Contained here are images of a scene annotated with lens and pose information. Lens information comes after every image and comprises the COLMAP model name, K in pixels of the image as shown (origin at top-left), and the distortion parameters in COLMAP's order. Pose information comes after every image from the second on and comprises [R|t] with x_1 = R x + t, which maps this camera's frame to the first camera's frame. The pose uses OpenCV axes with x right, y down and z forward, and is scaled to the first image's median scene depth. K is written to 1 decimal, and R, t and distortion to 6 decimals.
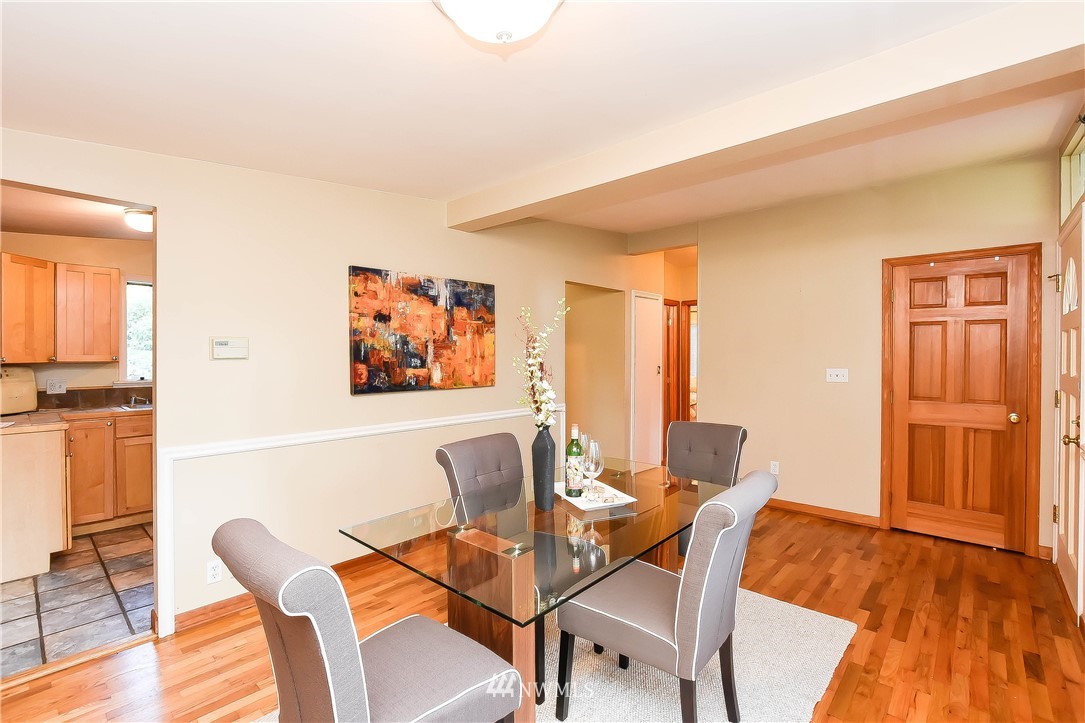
lens RADIAL K [[476.9, 0, 540.6], [0, 476.9, 359.2], [0, 0, 1]] dist [-0.029496, 0.007518]
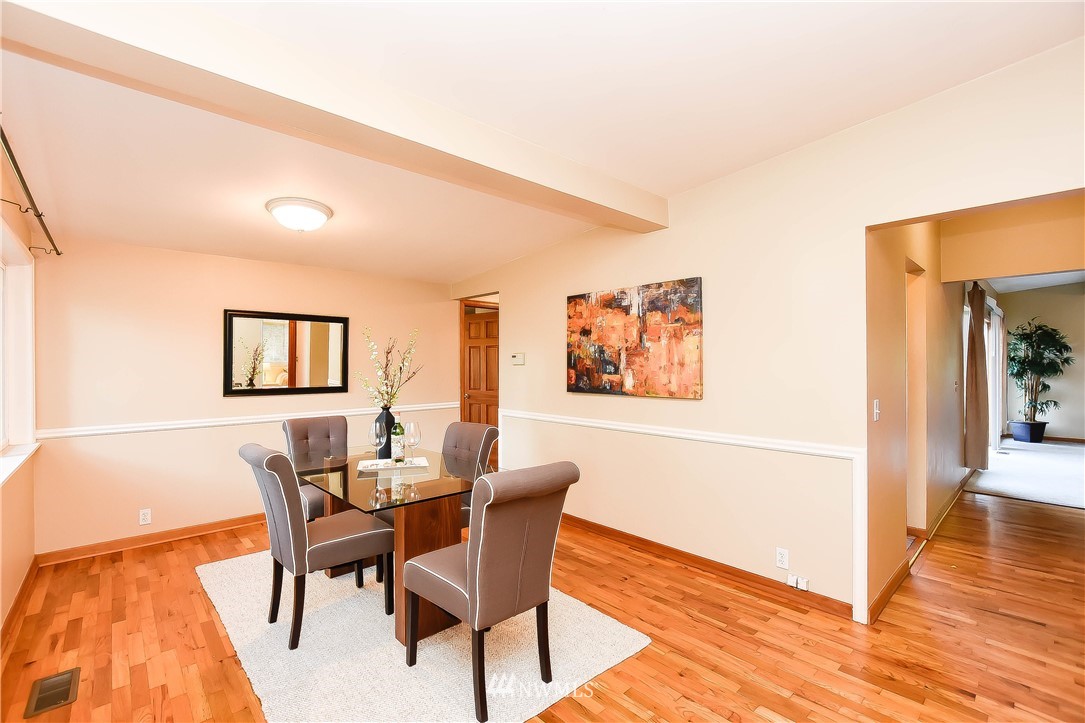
lens RADIAL K [[476.9, 0, 536.9], [0, 476.9, 362.7], [0, 0, 1]] dist [-0.029496, 0.007518]
pose [[-0.077811, -0.002212, -0.996966, 0.840761], [-0.006027, 0.999980, -0.001748, -0.004794], [0.996950, 0.005873, -0.077822, 0.890887]]
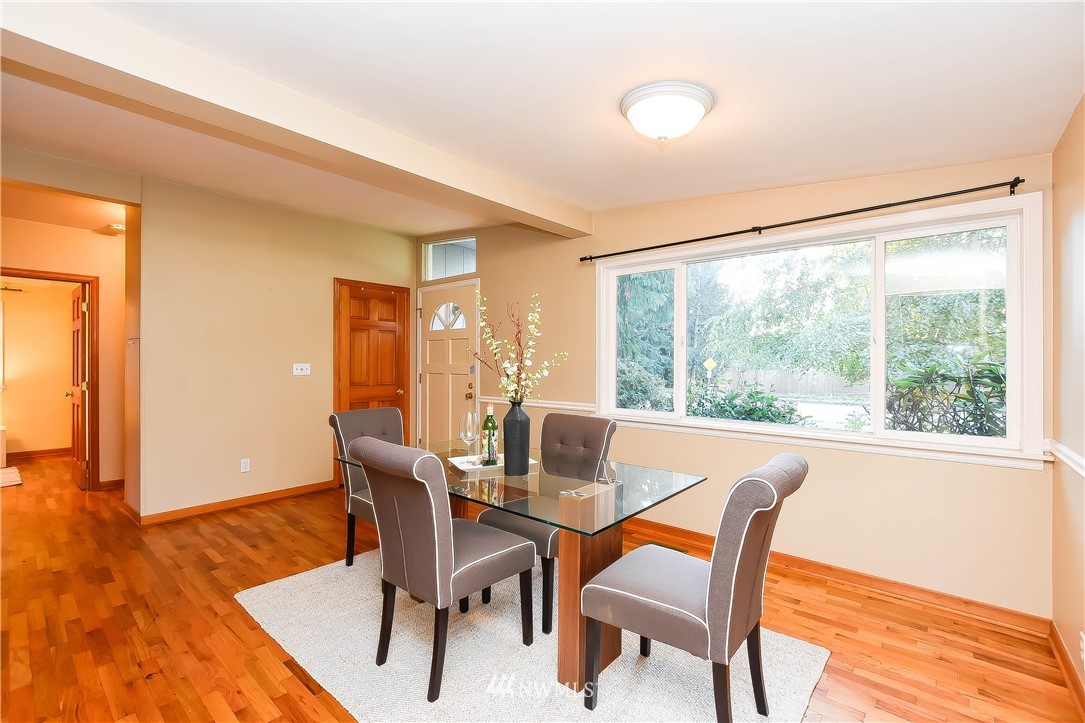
lens RADIAL K [[476.9, 0, 533.5], [0, 476.9, 362.1], [0, 0, 1]] dist [-0.029496, 0.007518]
pose [[-0.029409, 0.003571, 0.999561, -0.636302], [0.006278, 0.999975, -0.003388, 0.028252], [-0.999548, 0.006175, -0.029431, 0.543433]]
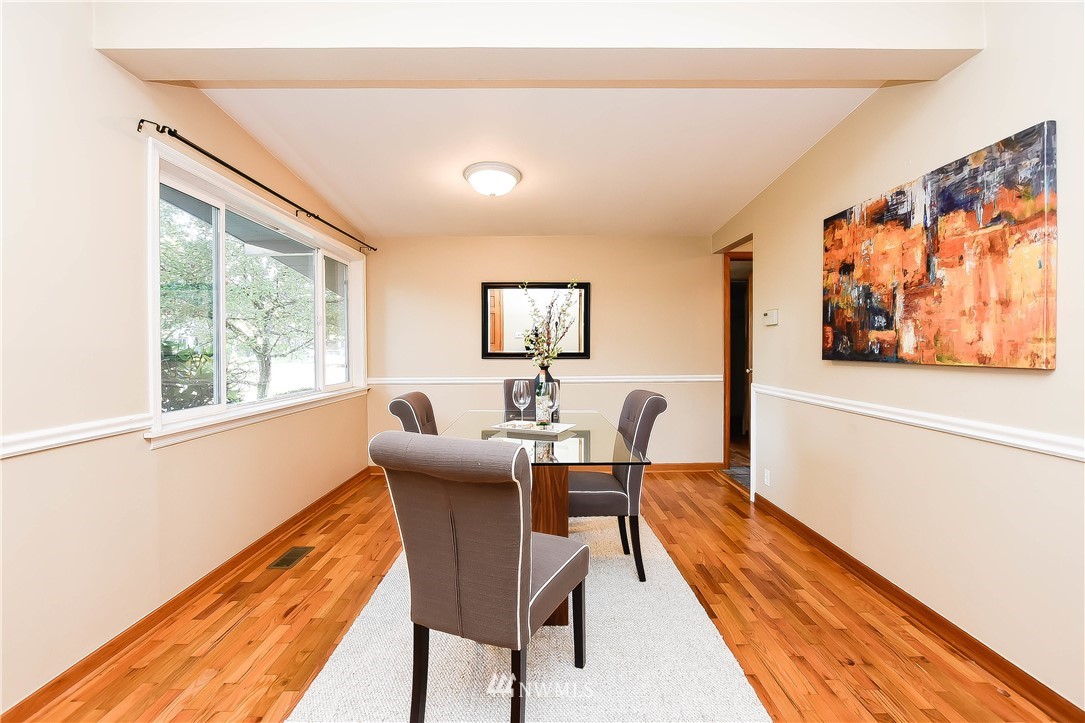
lens RADIAL K [[476.9, 0, 543.1], [0, 476.9, 353.8], [0, 0, 1]] dist [-0.029496, 0.007518]
pose [[-0.725107, 0.012638, -0.688520, 0.550363], [-0.001733, 0.999795, 0.020176, 0.039511], [0.688634, 0.015823, -0.724937, 1.128251]]
